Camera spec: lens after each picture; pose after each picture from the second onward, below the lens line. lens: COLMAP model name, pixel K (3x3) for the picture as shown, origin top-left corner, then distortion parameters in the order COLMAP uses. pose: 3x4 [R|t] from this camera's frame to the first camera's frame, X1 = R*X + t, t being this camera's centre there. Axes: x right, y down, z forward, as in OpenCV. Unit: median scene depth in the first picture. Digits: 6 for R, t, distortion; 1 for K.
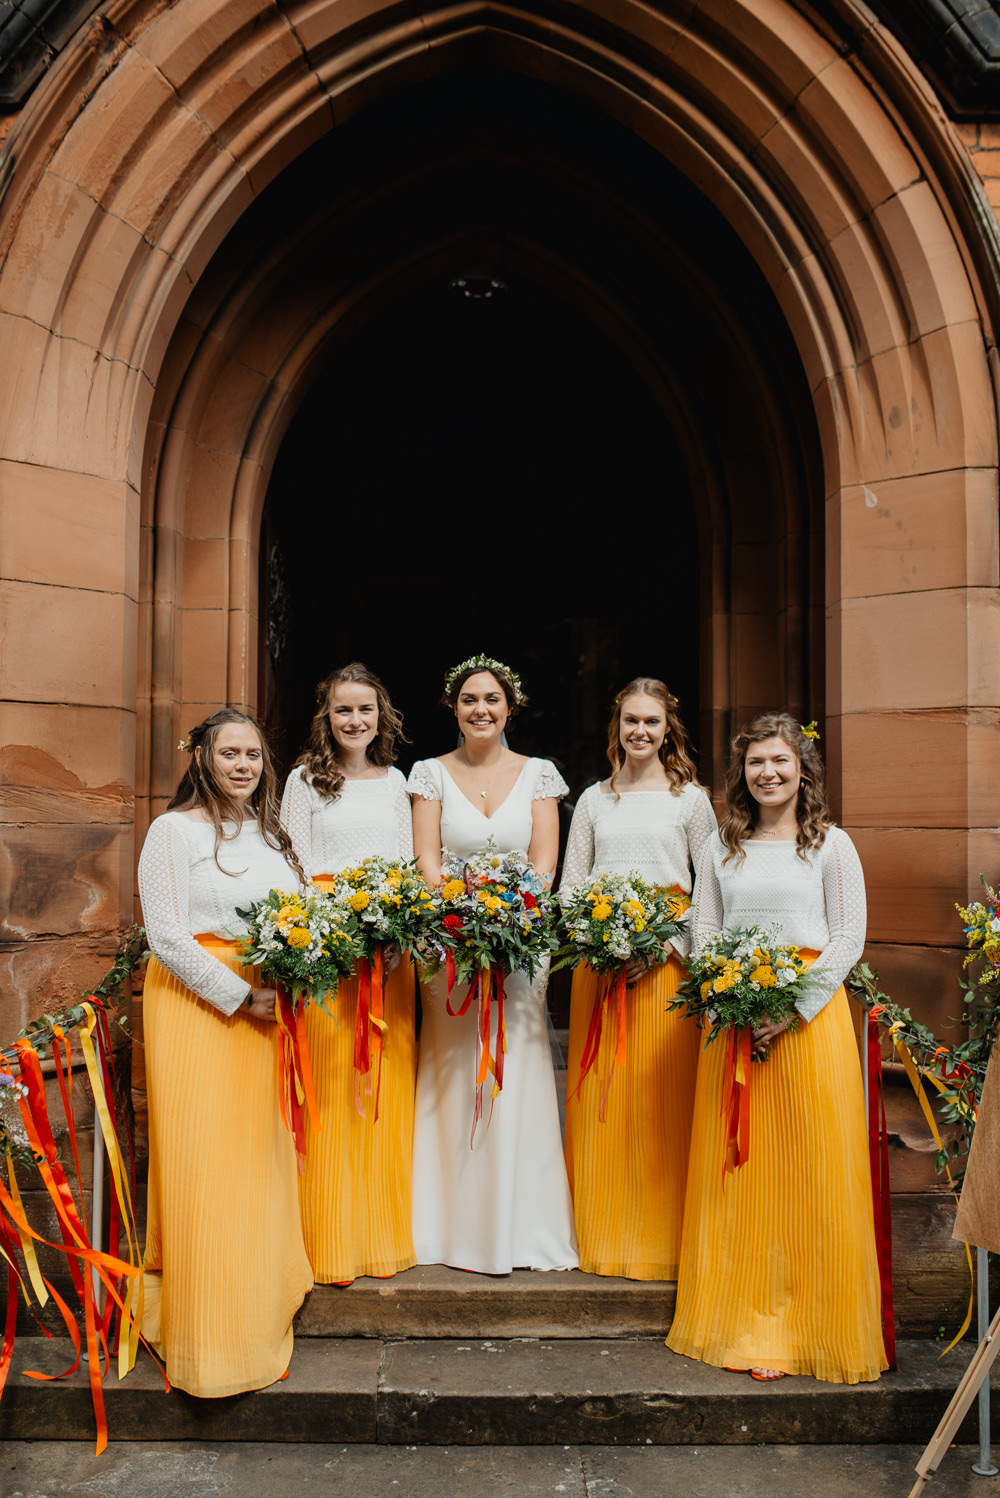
lens RADIAL K [[1507.8, 0, 529.9], [0, 1507.8, 657.1], [0, 0, 1]] dist [0.004366, 0.000000]
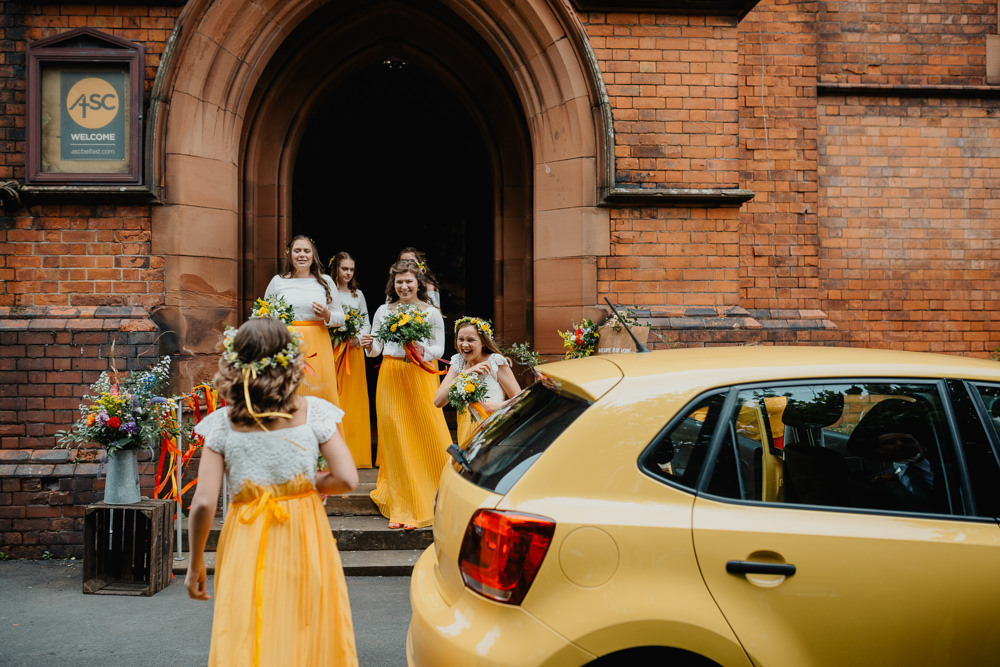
lens RADIAL K [[1006.6, 0, 538.0], [0, 1006.6, 278.7], [0, 0, 1]] dist [0.004366, 0.000000]
pose [[0.999238, -0.006166, 0.038536, 0.151398], [0.004858, 0.999412, 0.033932, 0.014113], [-0.038723, -0.033719, 0.998681, -0.606402]]
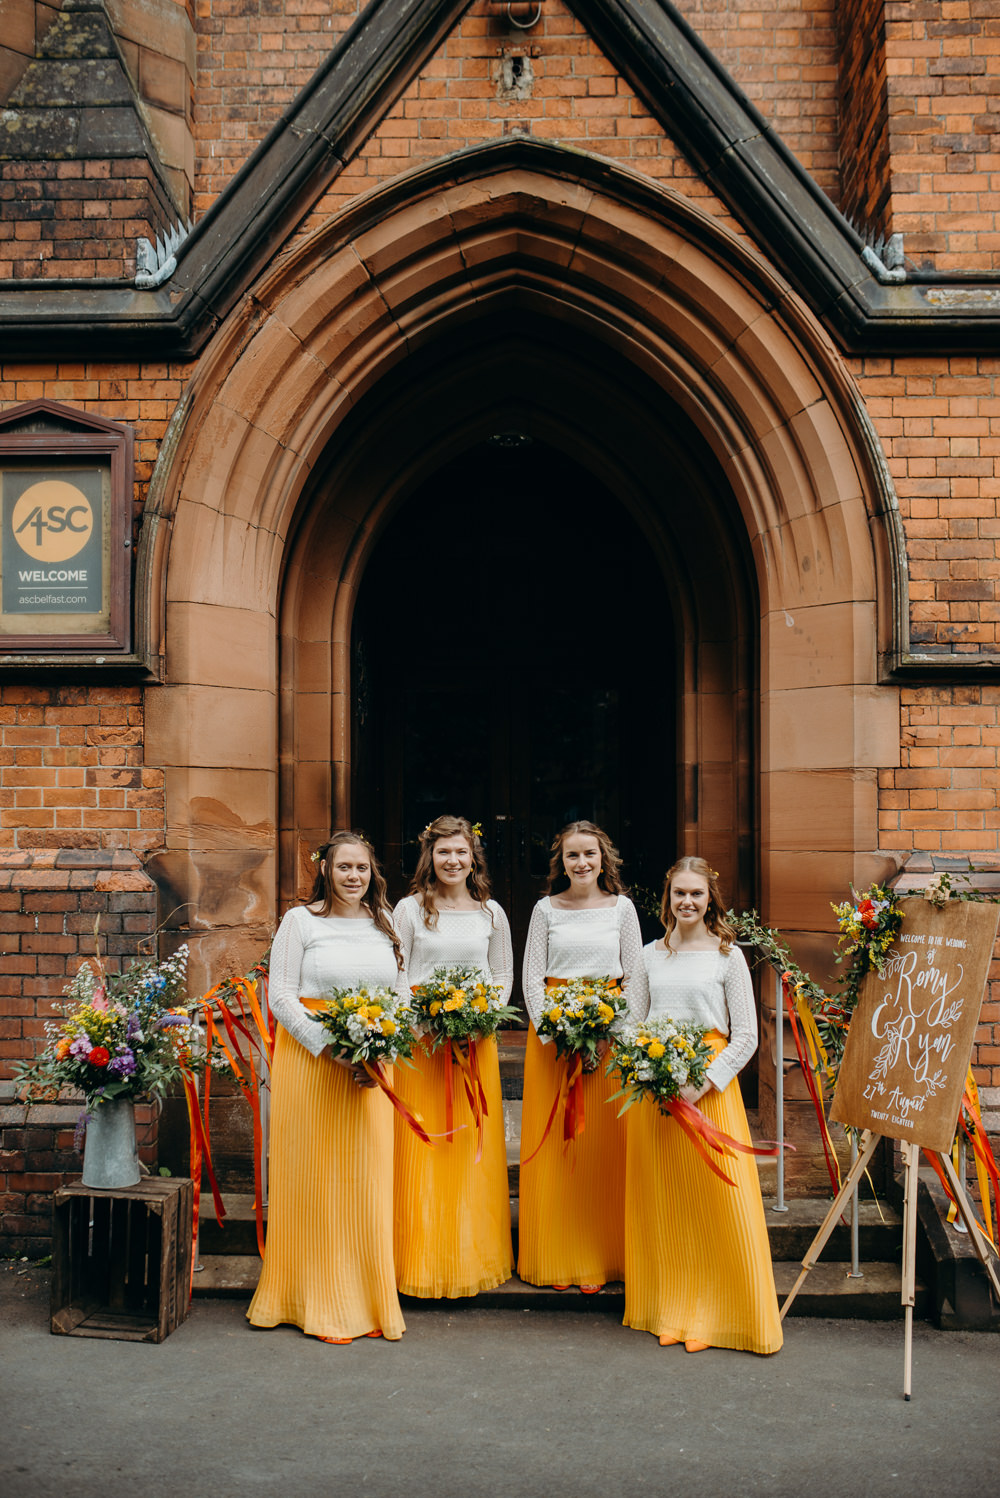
lens RADIAL K [[1507.8, 0, 488.1], [0, 1507.8, 721.6], [0, 0, 1]] dist [0.004366, 0.000000]
pose [[0.998993, -0.006799, -0.044338, 0.004510], [0.008363, 0.999346, 0.035170, -0.063309], [0.044070, -0.035506, 0.998397, -0.444287]]
